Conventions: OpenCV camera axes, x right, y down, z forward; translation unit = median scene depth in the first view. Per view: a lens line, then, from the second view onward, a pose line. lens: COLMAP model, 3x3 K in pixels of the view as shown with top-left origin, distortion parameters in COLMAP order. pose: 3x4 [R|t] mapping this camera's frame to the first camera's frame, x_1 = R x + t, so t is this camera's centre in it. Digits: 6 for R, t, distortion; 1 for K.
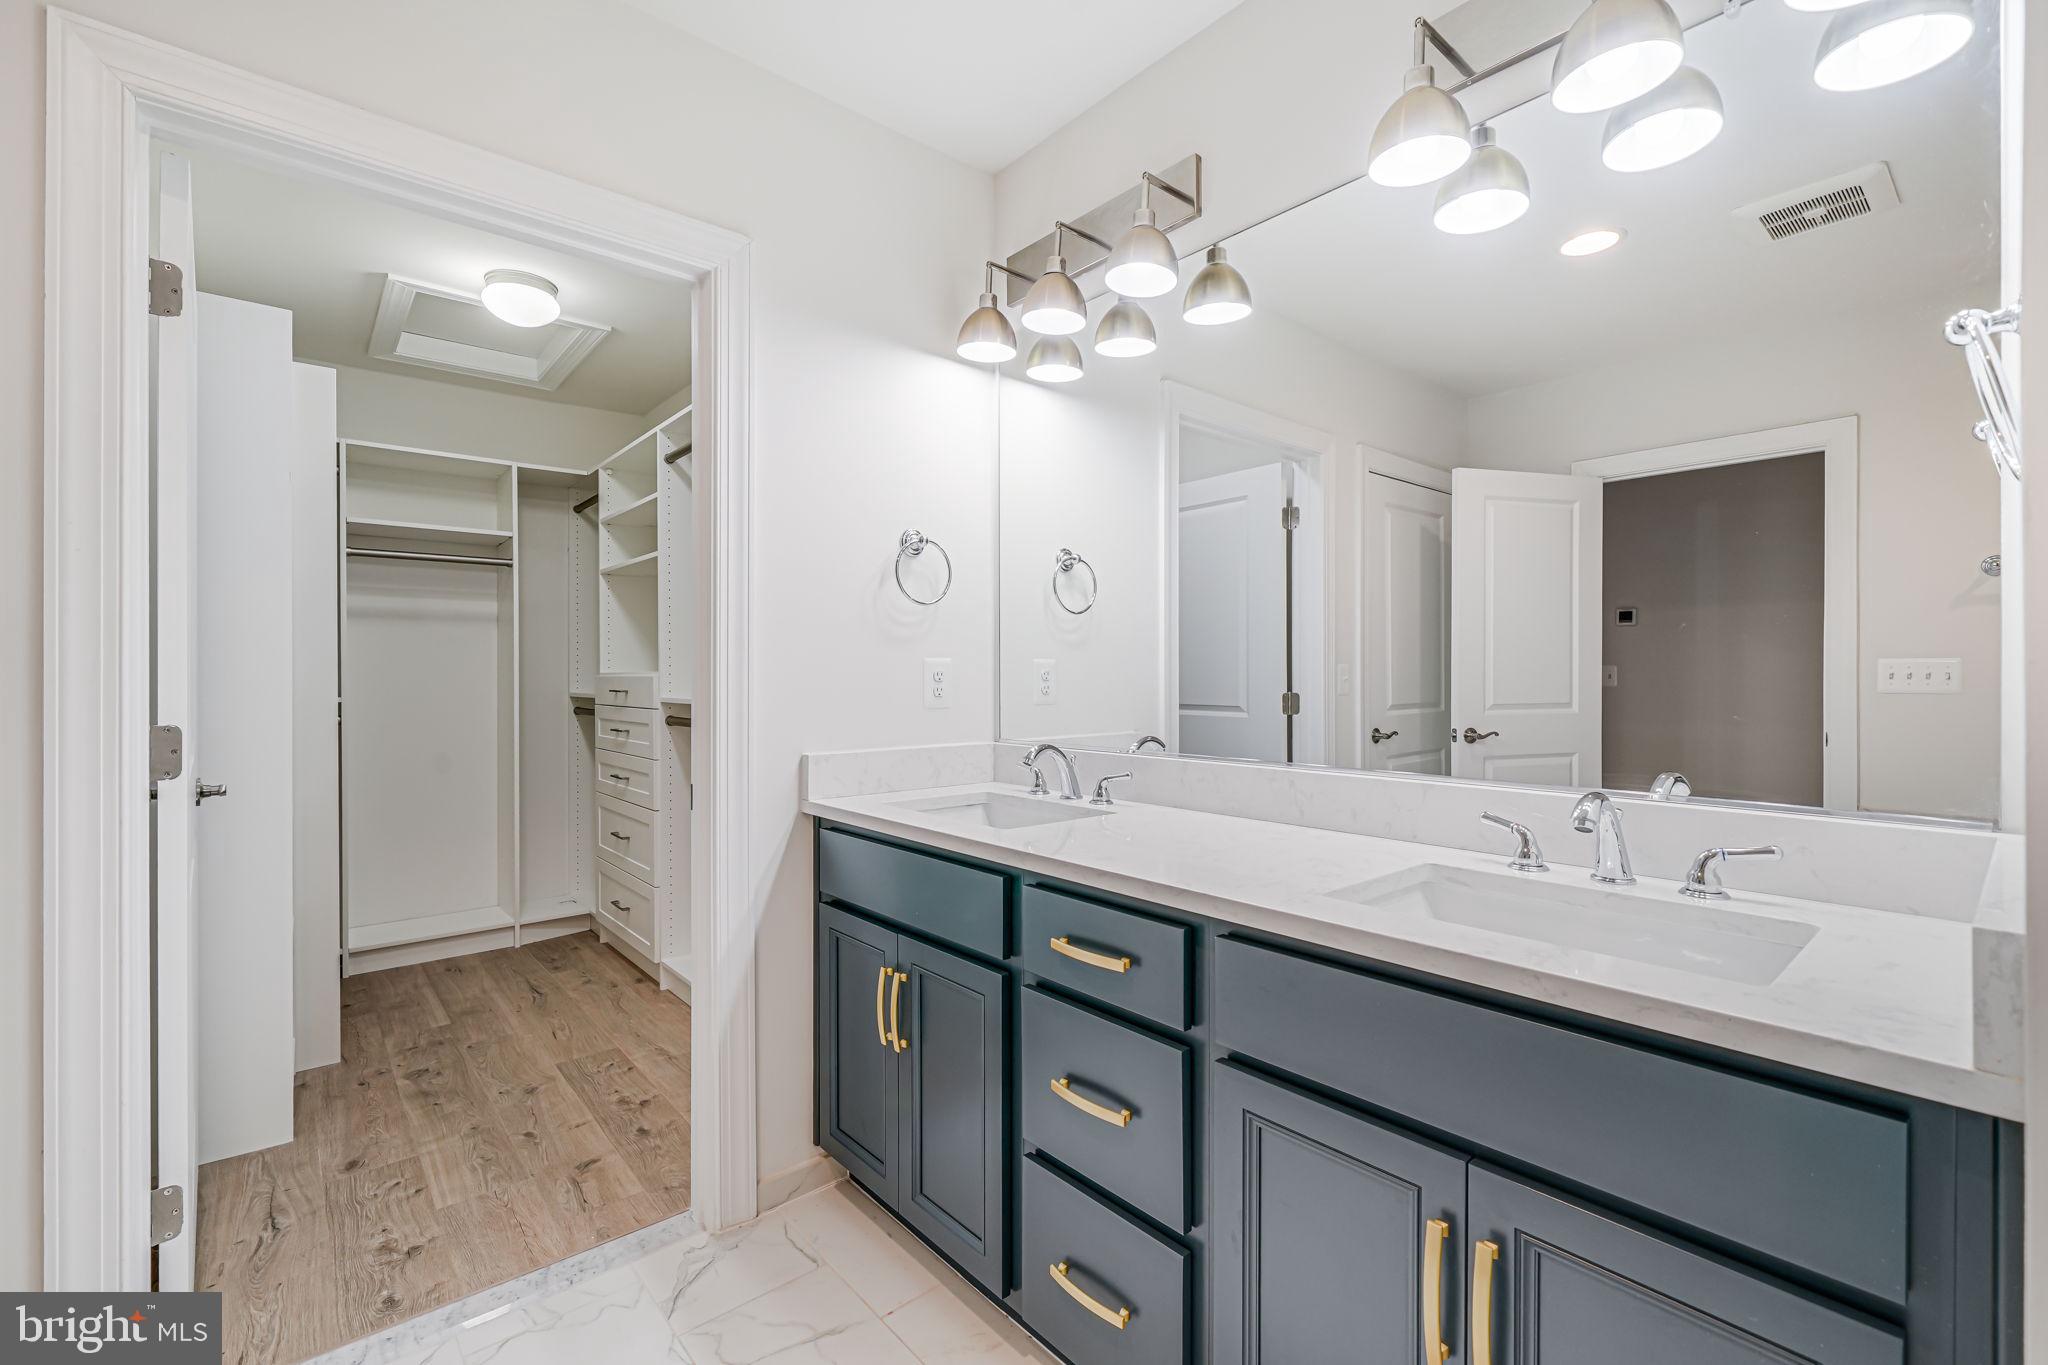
lens RADIAL K [[882.8, 0, 1013.4], [0, 882.8, 682.9], [0, 0, 1]] dist [0.003202, 0.000139]
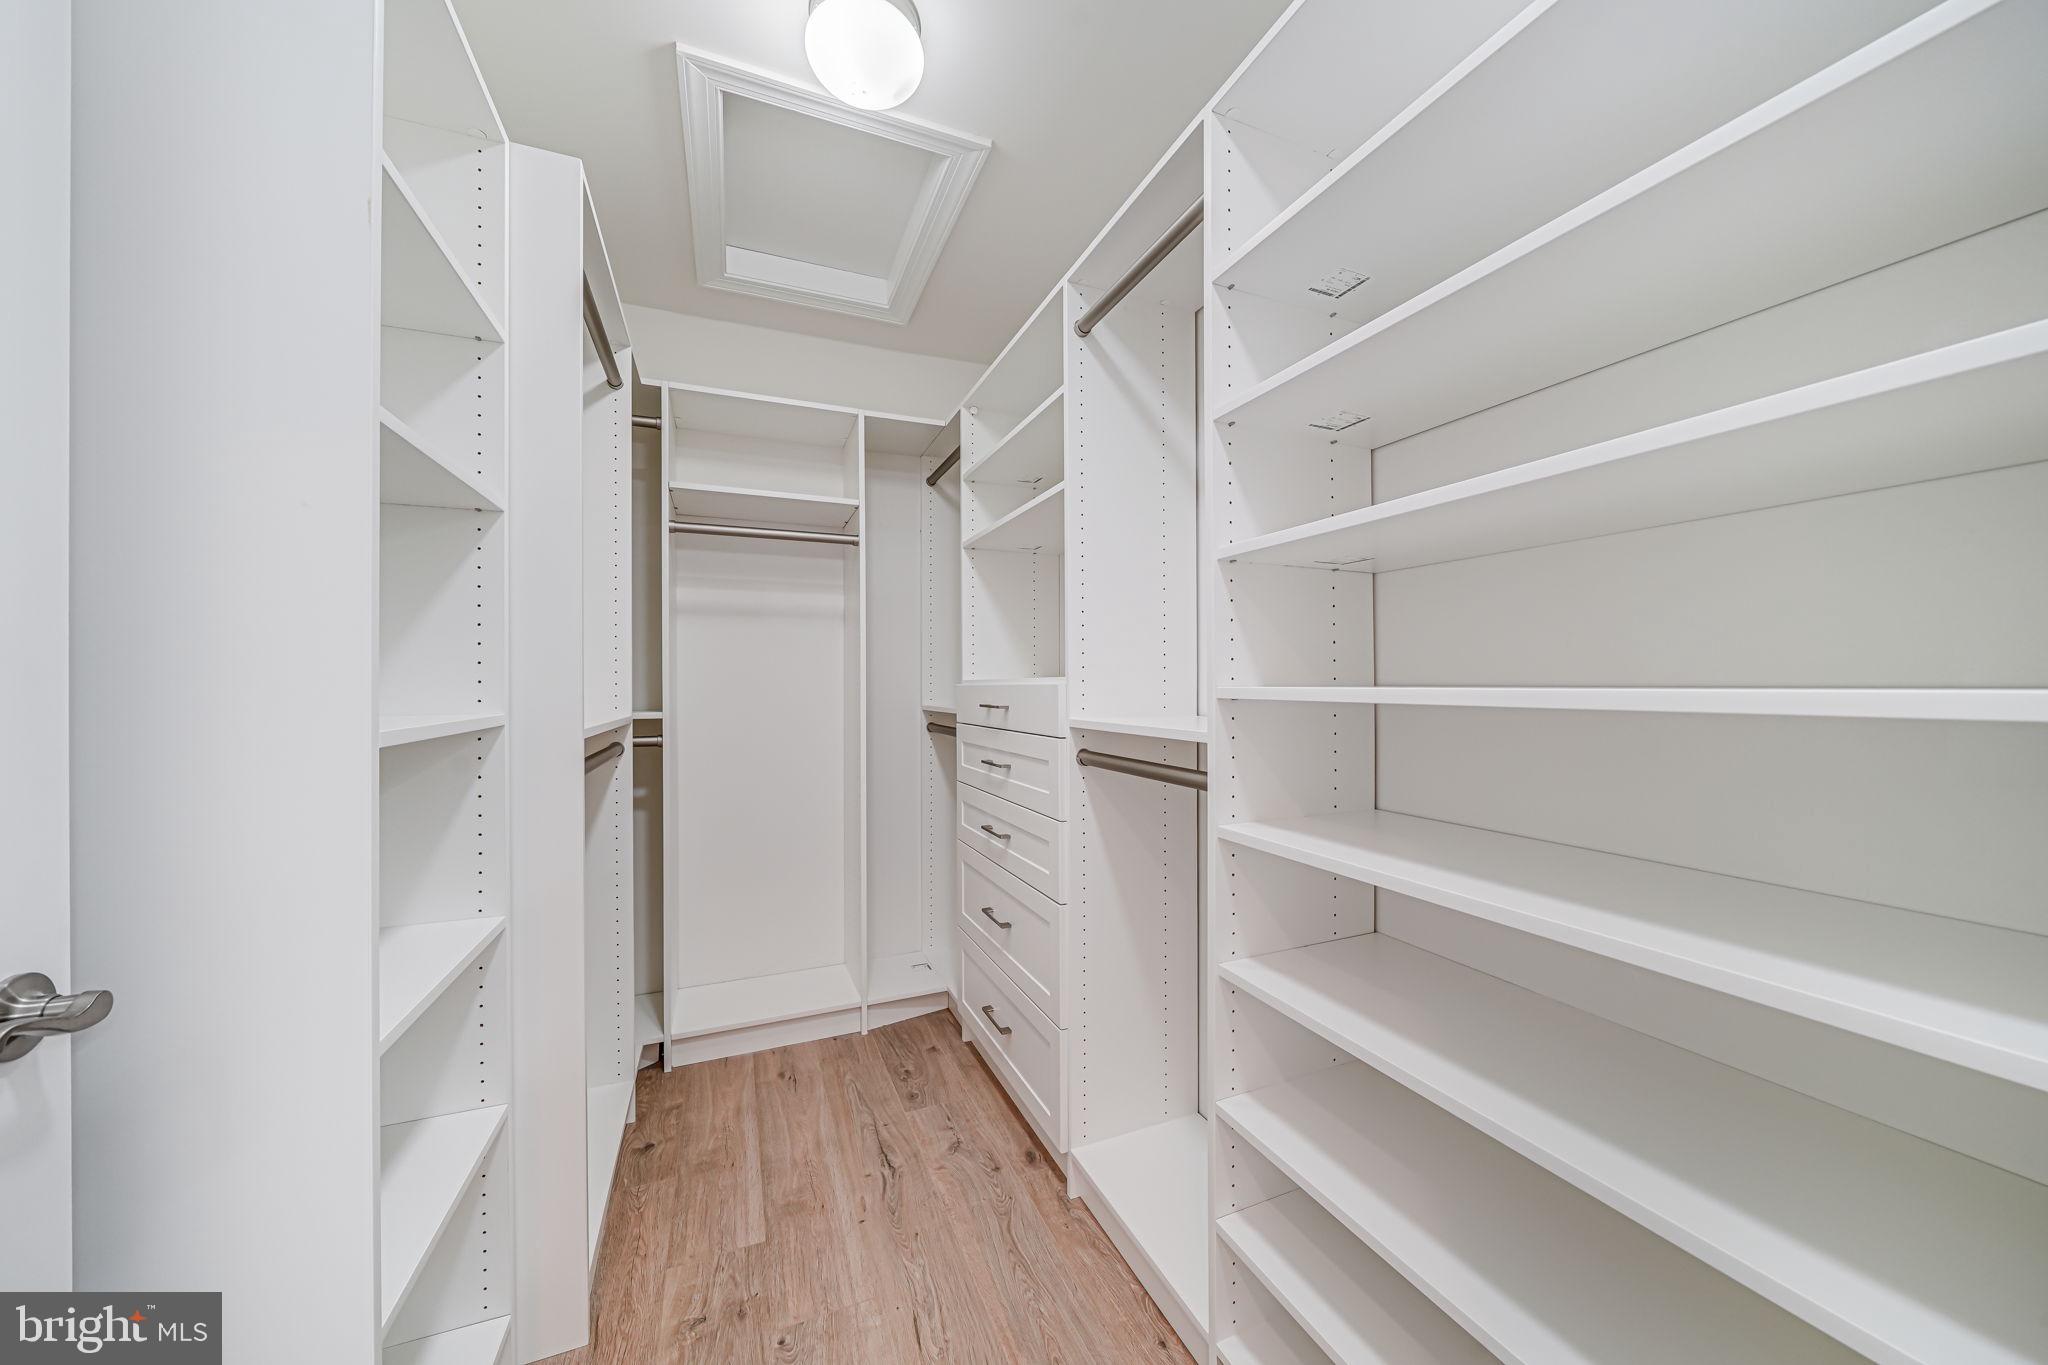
lens RADIAL K [[732.5, 0, 1031.6], [0, 732.5, 683.6], [0, 0, 1]] dist [-0.002048, -0.000084]
pose [[0.956537, -0.003316, -0.291592, -0.241273], [0.000663, 0.999958, -0.009195, -0.002798], [0.291610, 0.008602, 0.956498, 0.442408]]
